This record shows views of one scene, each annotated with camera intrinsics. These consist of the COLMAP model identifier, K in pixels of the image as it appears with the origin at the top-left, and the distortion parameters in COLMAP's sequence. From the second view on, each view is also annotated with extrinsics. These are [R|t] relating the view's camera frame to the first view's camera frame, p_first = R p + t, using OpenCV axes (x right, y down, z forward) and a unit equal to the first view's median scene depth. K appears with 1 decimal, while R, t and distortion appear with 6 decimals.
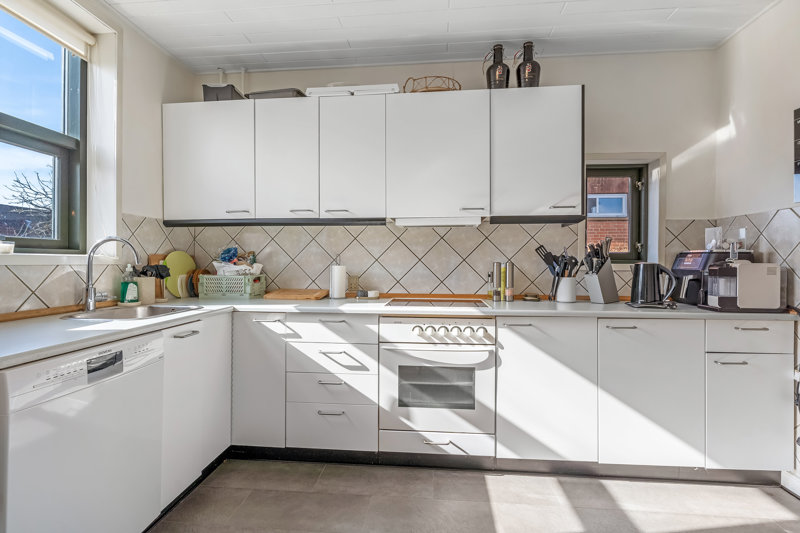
lens RADIAL K [[405.1, 0, 398.2], [0, 405.1, 263.3], [0, 0, 1]] dist [-0.001209, 0.000698]
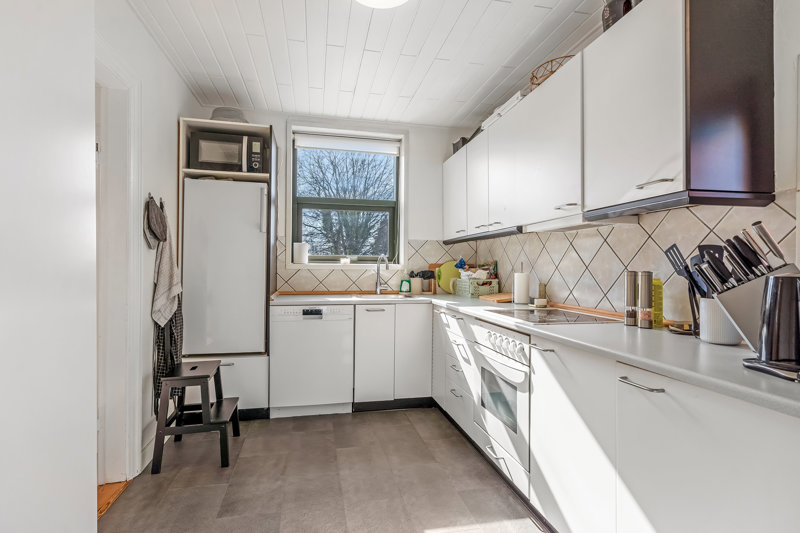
lens RADIAL K [[405.1, 0, 399.6], [0, 405.1, 266.1], [0, 0, 1]] dist [-0.001209, 0.000698]
pose [[0.301633, -0.002855, -0.953420, 0.959324], [-0.012083, 0.999904, -0.006817, -0.001117], [0.953348, 0.013576, 0.301569, 0.476436]]
